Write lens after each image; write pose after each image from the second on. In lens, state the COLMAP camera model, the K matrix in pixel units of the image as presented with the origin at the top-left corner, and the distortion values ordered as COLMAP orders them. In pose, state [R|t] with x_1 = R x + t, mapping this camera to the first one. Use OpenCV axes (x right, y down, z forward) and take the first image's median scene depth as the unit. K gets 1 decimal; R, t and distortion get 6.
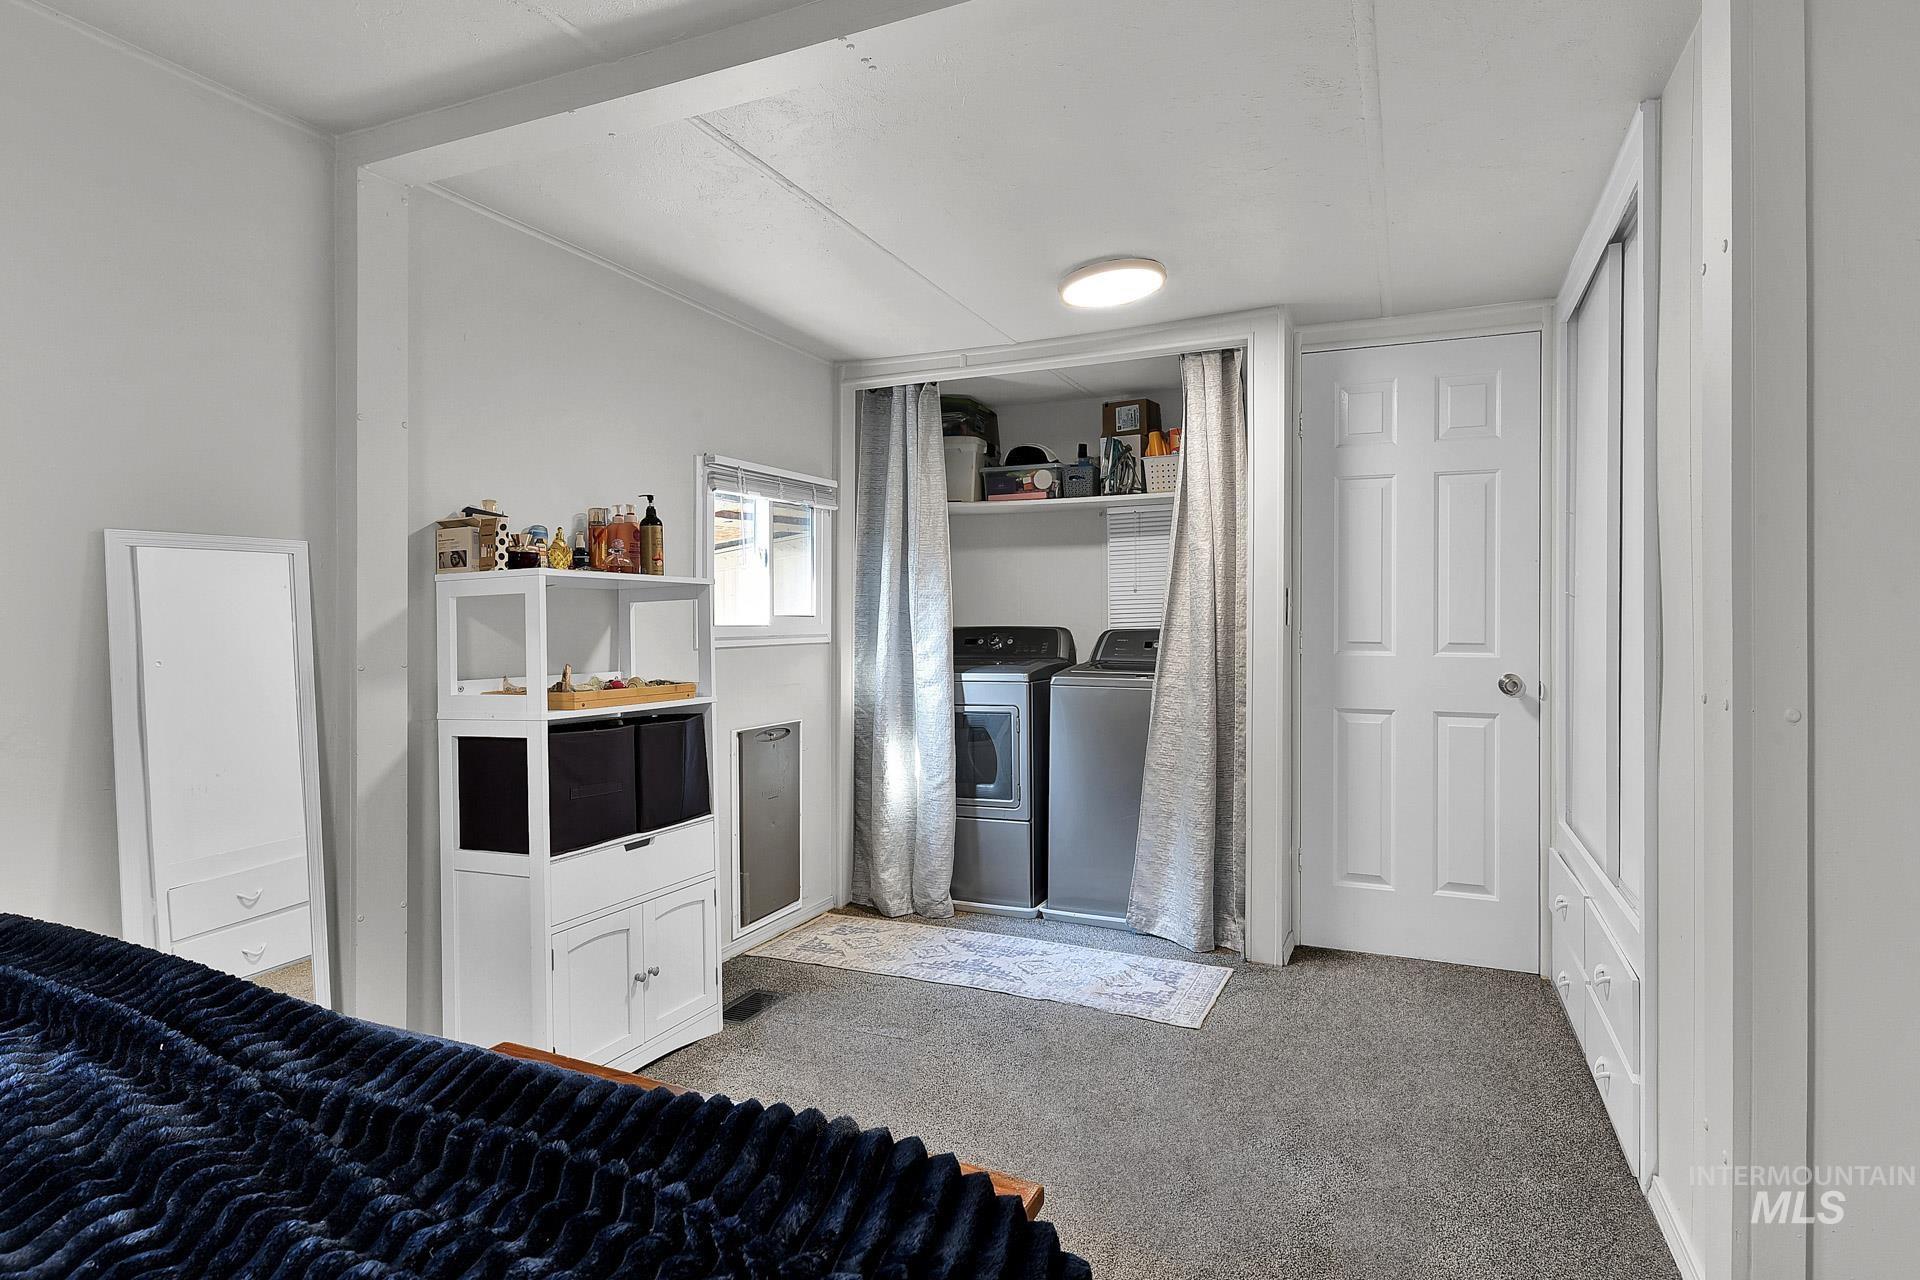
lens RADIAL K [[995.0, 0, 960.0], [0, 995.0, 640.0], [0, 0, 1]] dist [-0.058261, -0.000026]
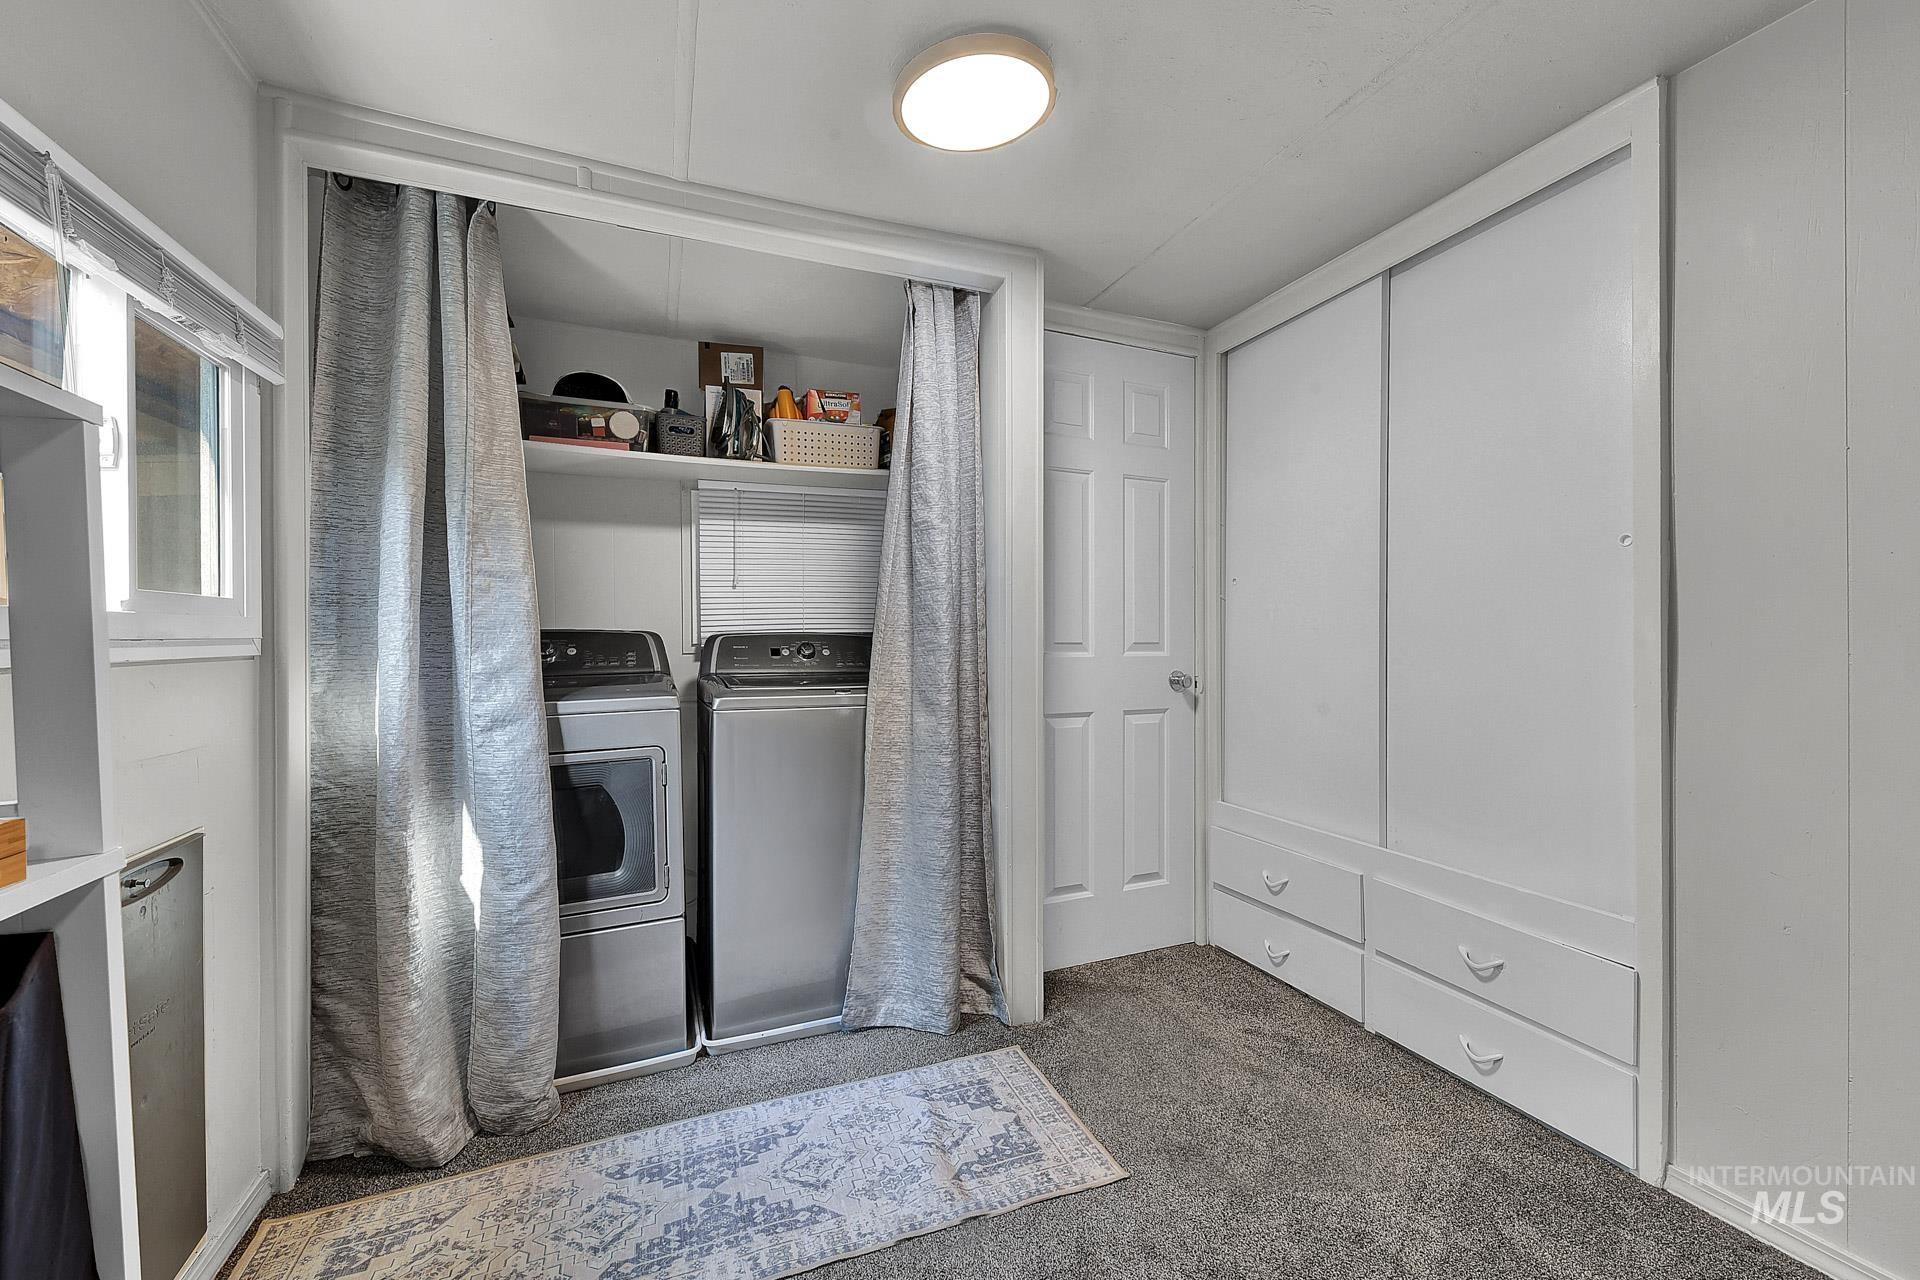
lens RADIAL K [[753.3, 0, 966.6], [0, 753.3, 646.1], [0, 0, 1]] dist [-0.000301, -0.000663]
pose [[0.676198, -0.009834, 0.736654, -0.171918], [0.017146, 0.999850, -0.002392, 0.004740], [-0.736520, 0.014248, 0.676266, 0.507696]]
